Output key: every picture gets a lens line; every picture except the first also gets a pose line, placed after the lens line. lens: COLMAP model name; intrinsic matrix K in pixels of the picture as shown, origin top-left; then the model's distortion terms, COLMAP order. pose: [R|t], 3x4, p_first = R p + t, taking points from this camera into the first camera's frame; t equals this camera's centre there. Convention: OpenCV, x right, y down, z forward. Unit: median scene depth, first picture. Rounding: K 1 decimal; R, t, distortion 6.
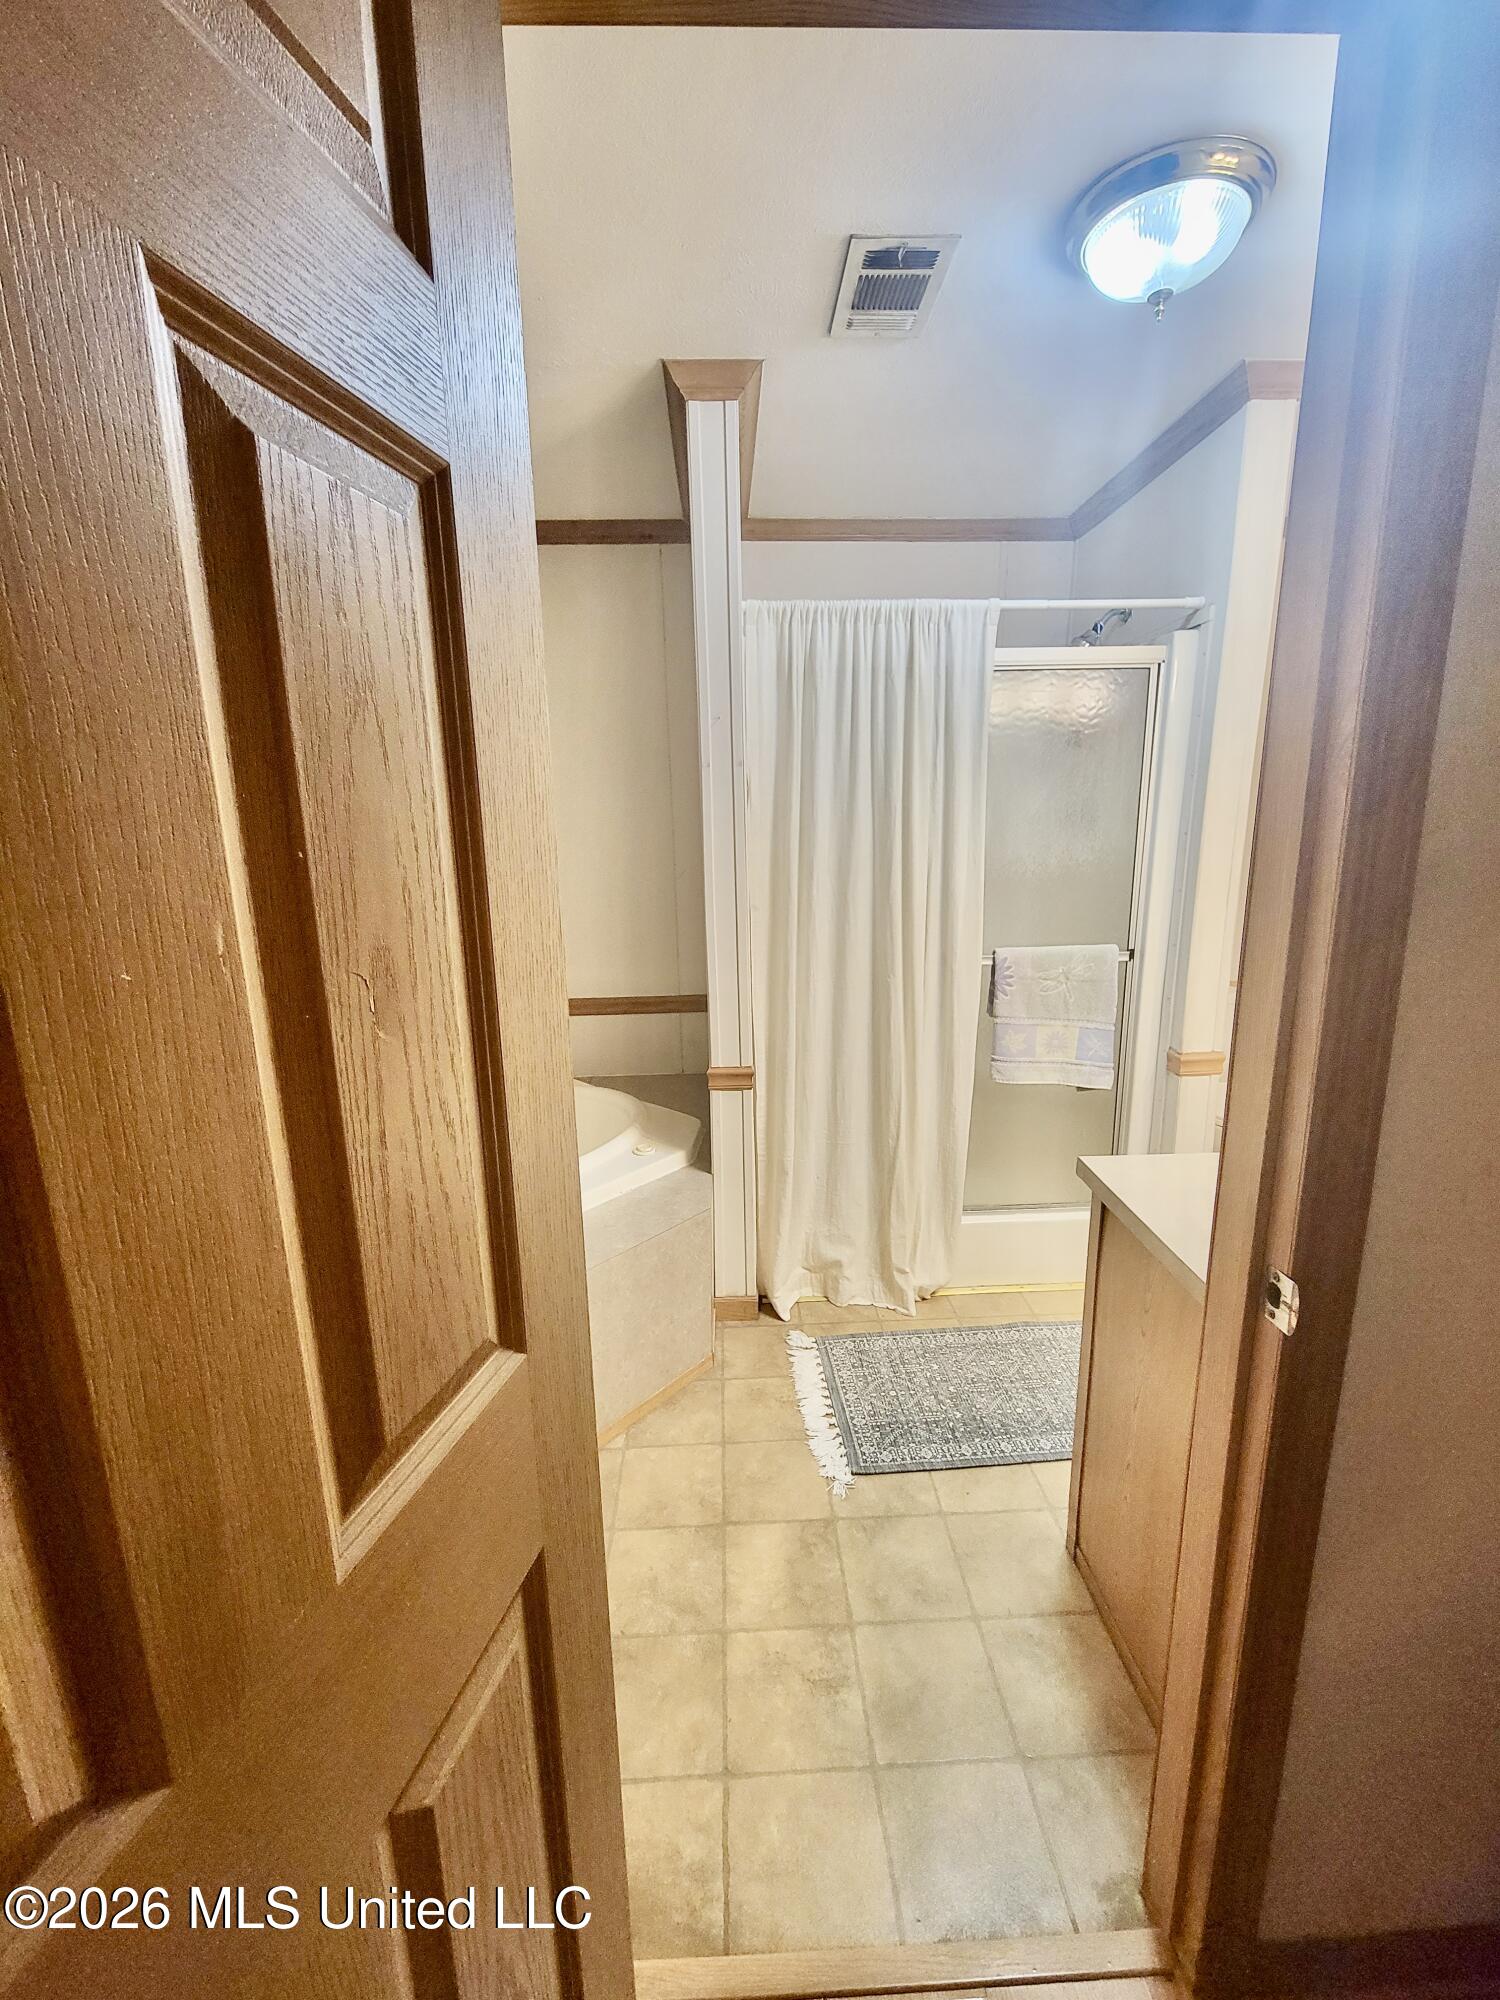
lens RADIAL K [[815.6, 0, 749.1], [0, 815.6, 993.6], [0, 0, 1]] dist [0.001525, 0.000110]
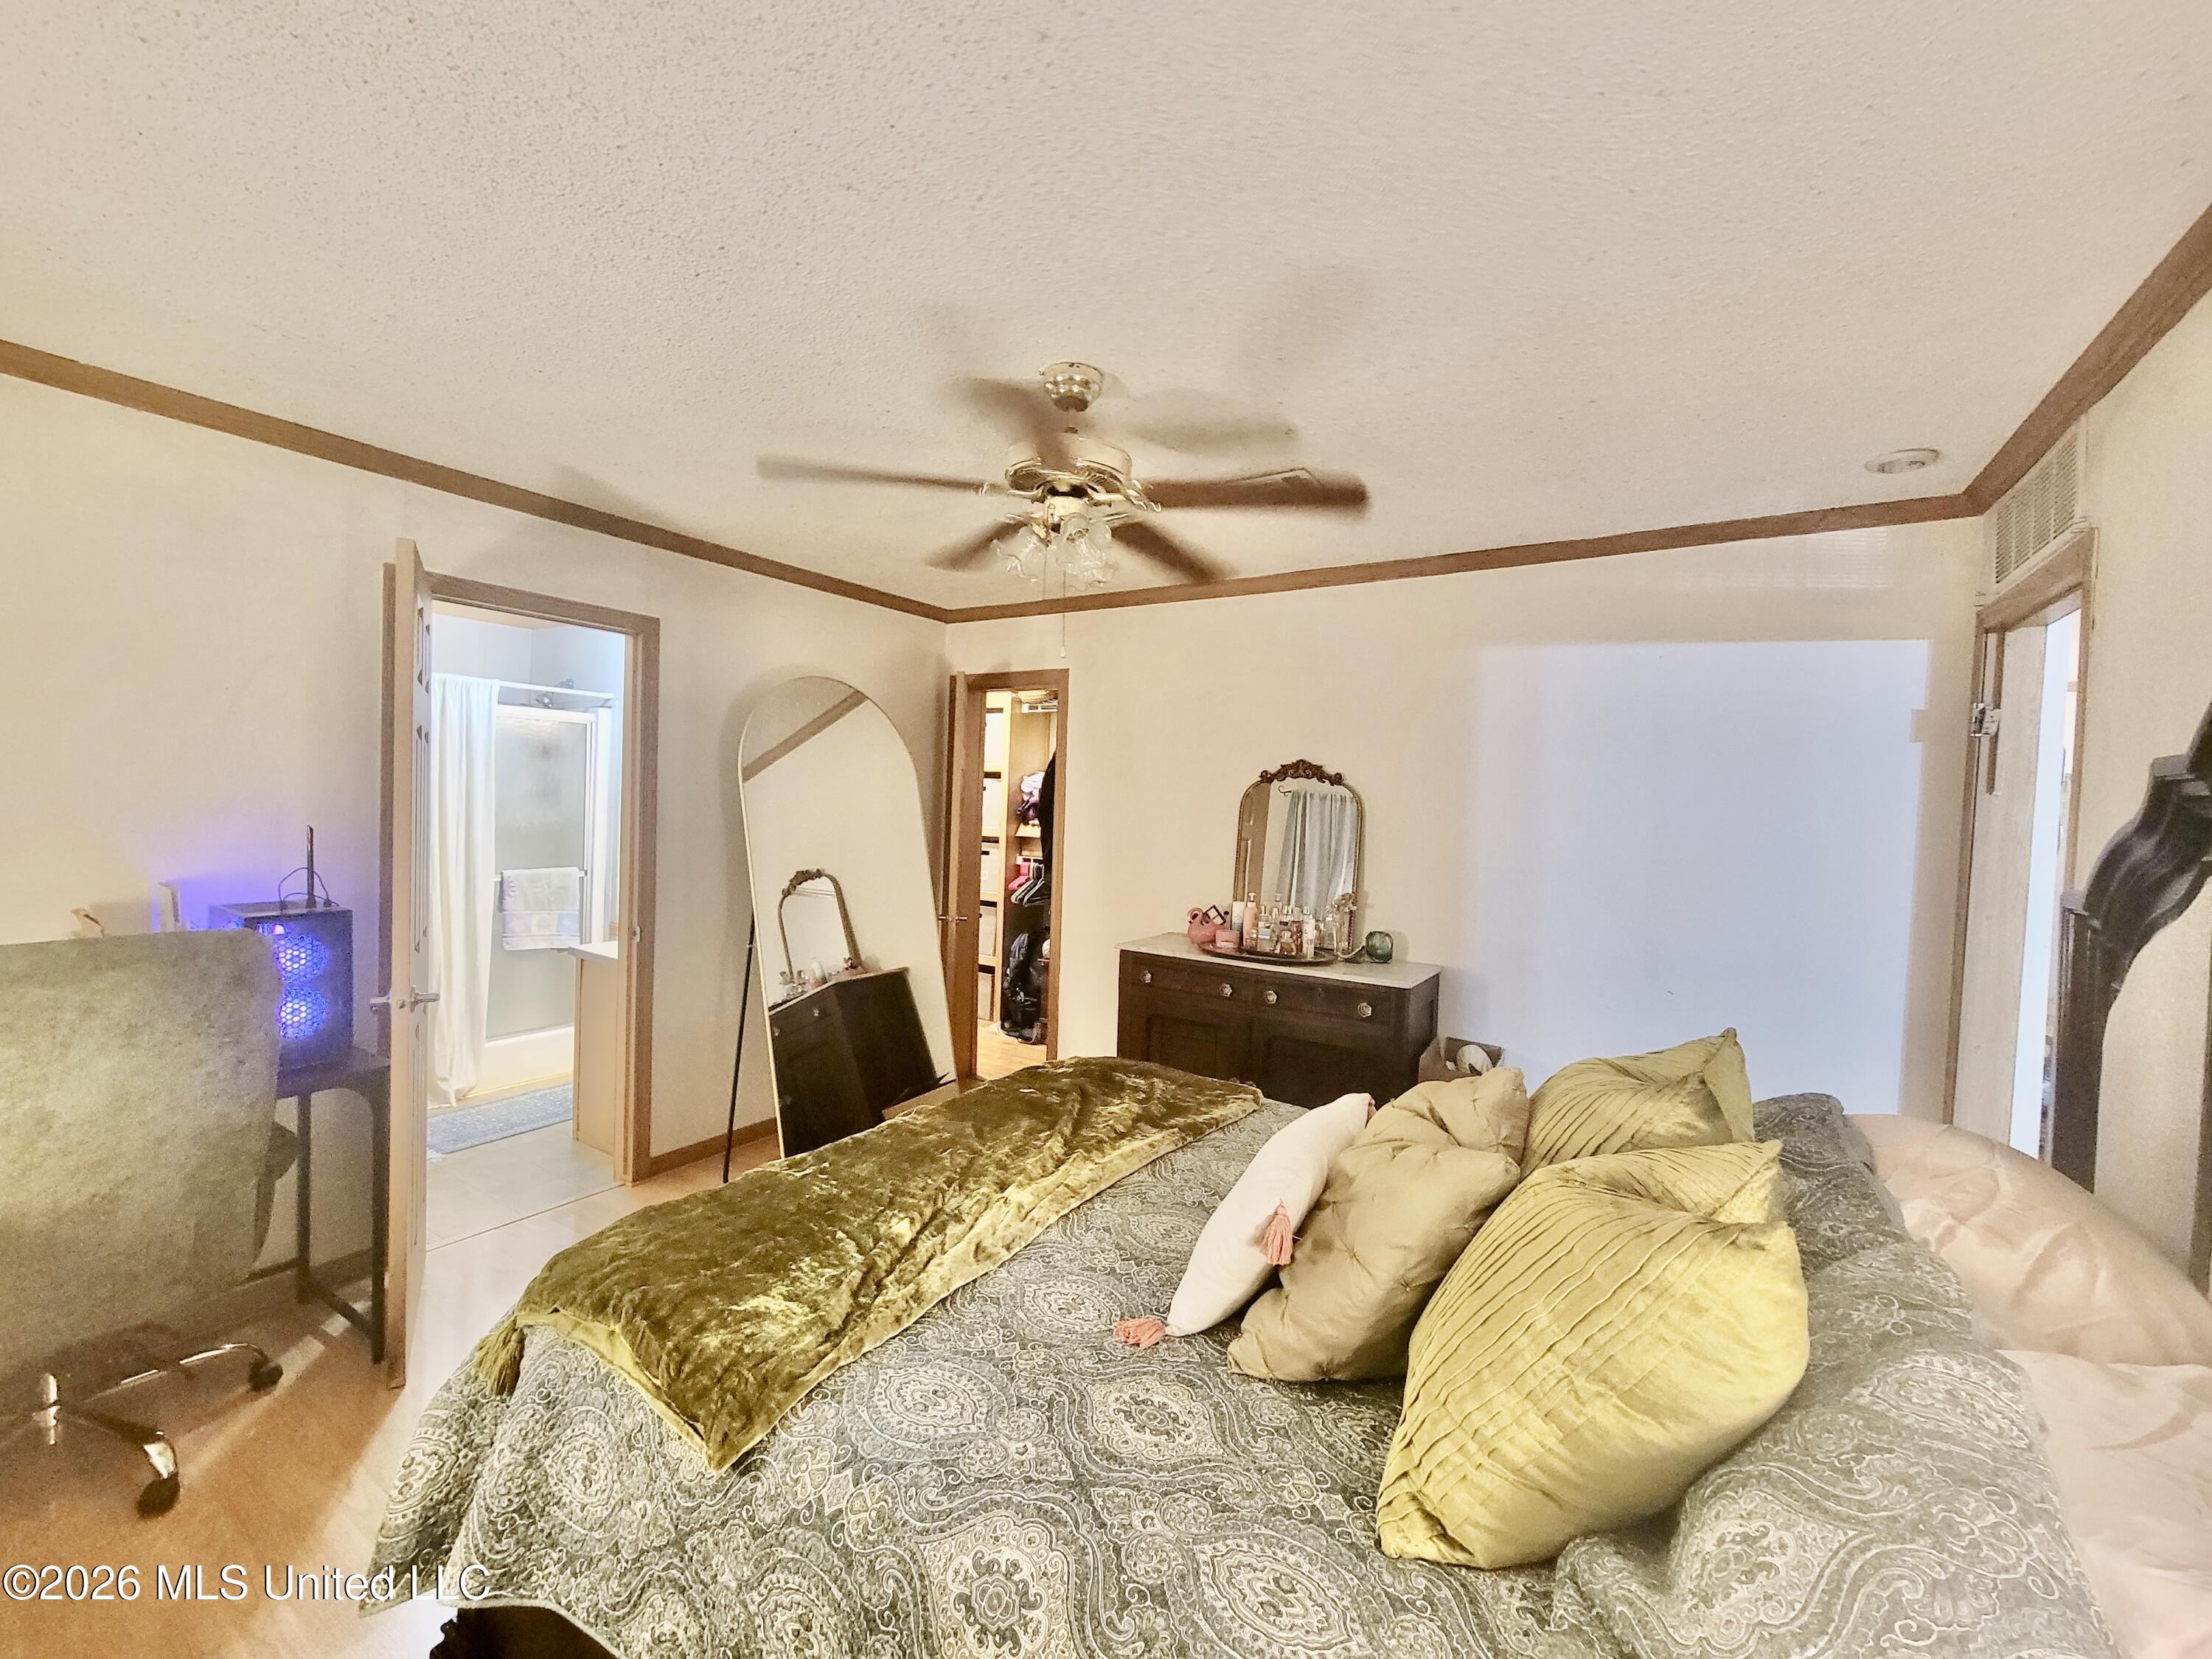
lens RADIAL K [[902.1, 0, 1106.1], [0, 902.1, 830.8], [0, 0, 1]] dist [0.001525, 0.000110]
pose [[0.572765, 0.019354, 0.819491, -0.525998], [0.129734, 0.984981, -0.113938, 0.241545], [-0.809388, 0.171576, 0.561651, -1.101653]]
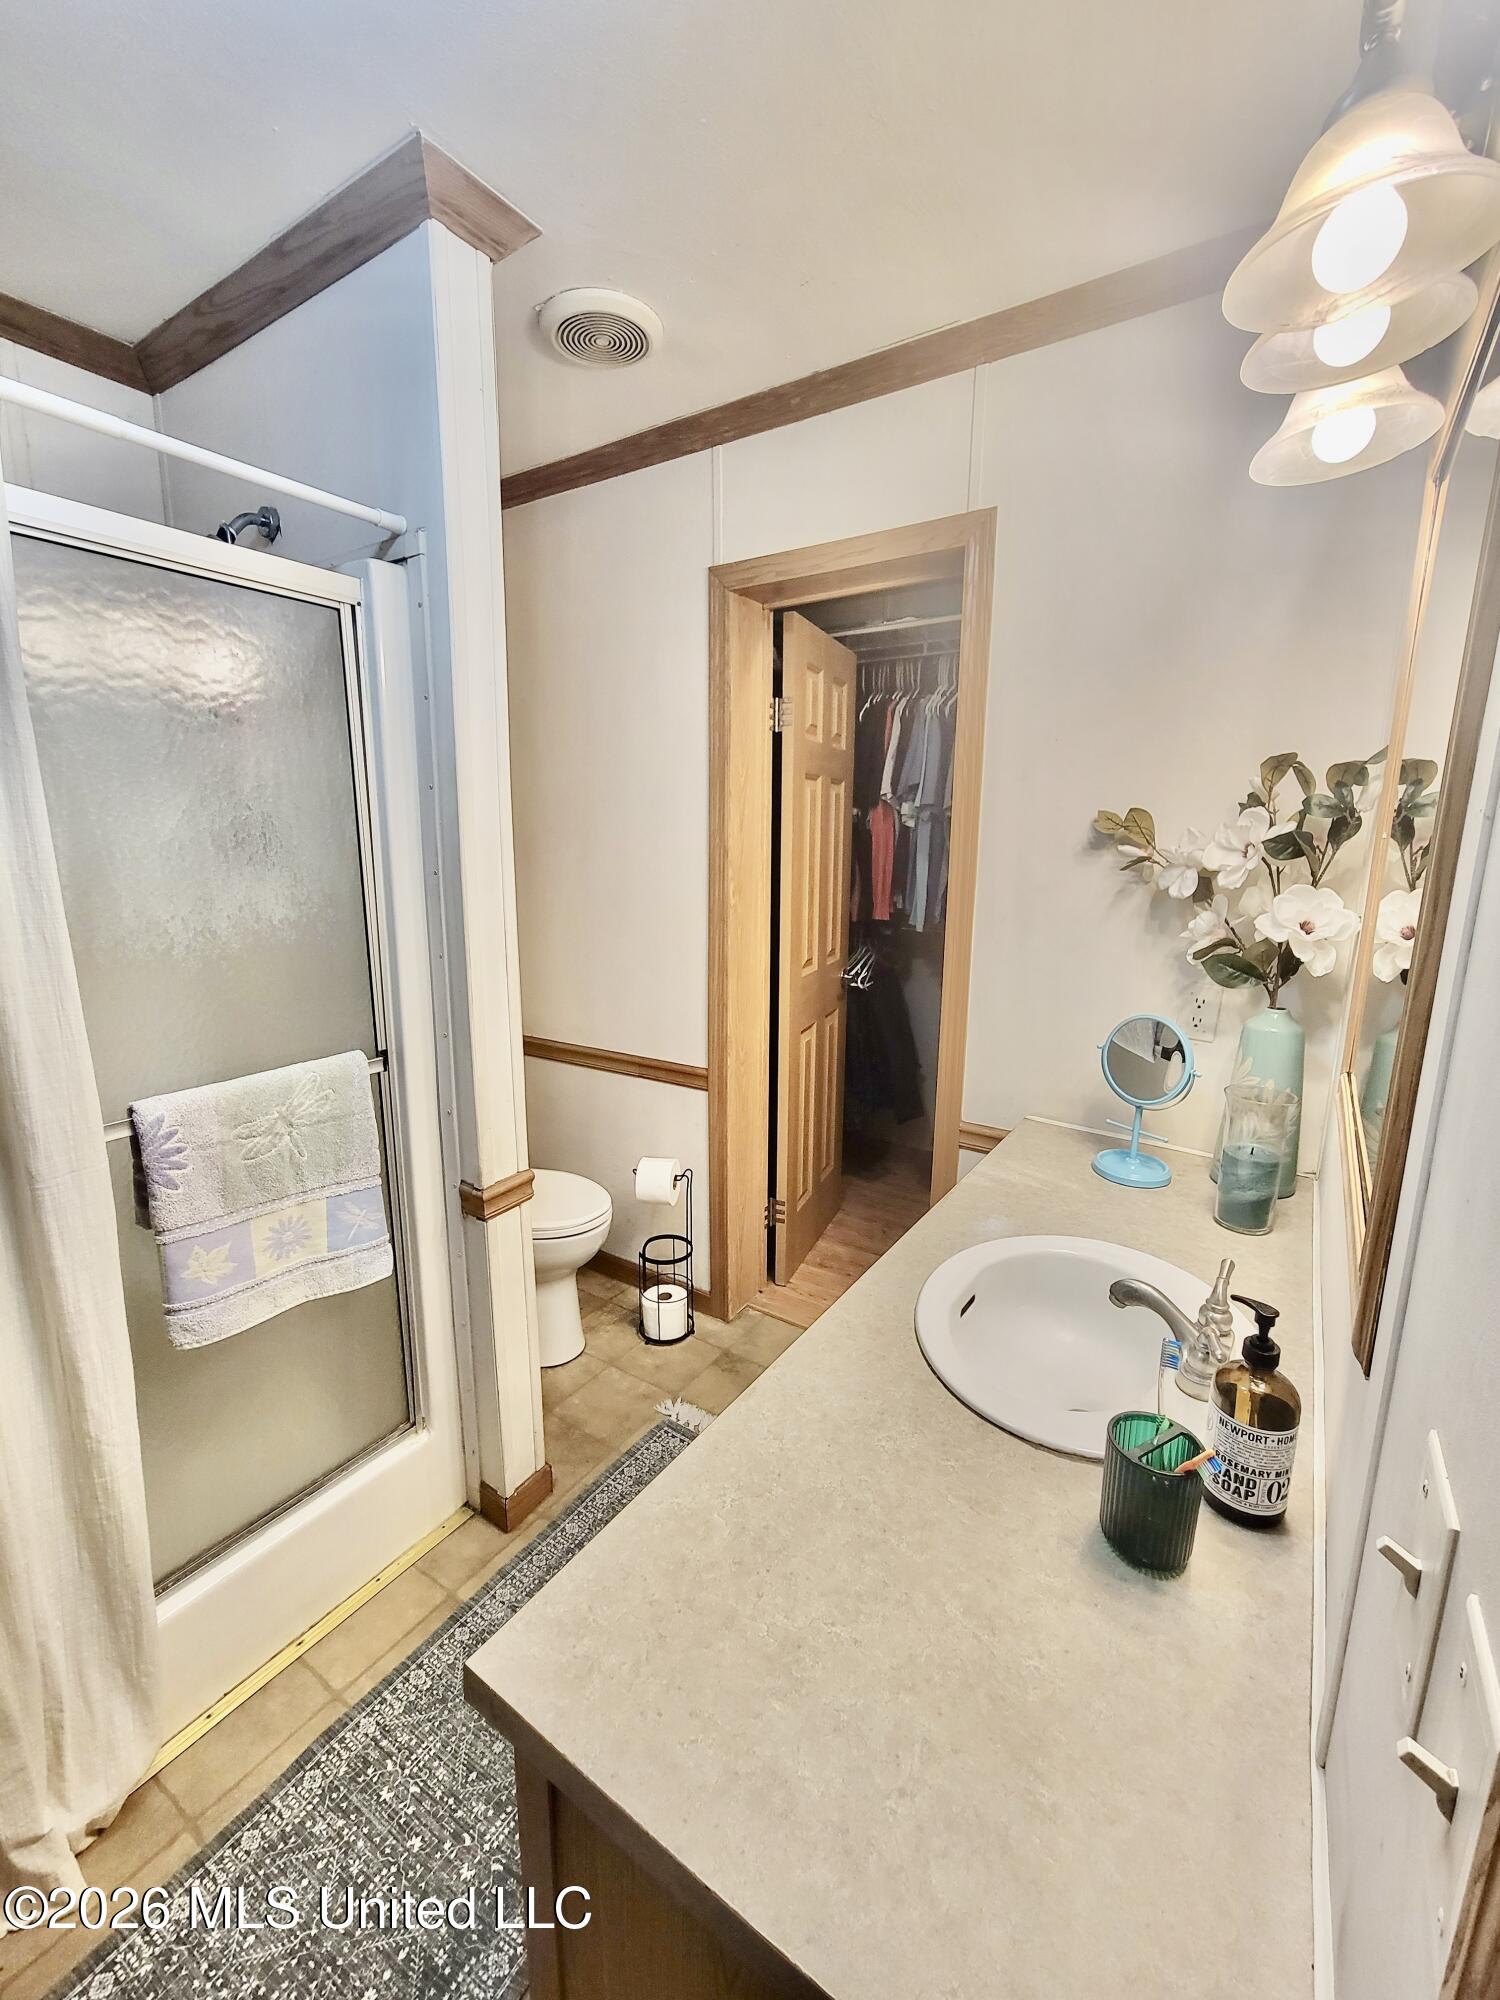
lens RADIAL K [[815.6, 0, 754.0], [0, 815.6, 996.1], [0, 0, 1]] dist [0.001525, 0.000110]
pose [[0.582787, -0.142793, 0.799981, 0.129678], [0.146958, 0.986728, 0.069067, -0.100481], [-0.799226, 0.077313, 0.596037, 0.379728]]
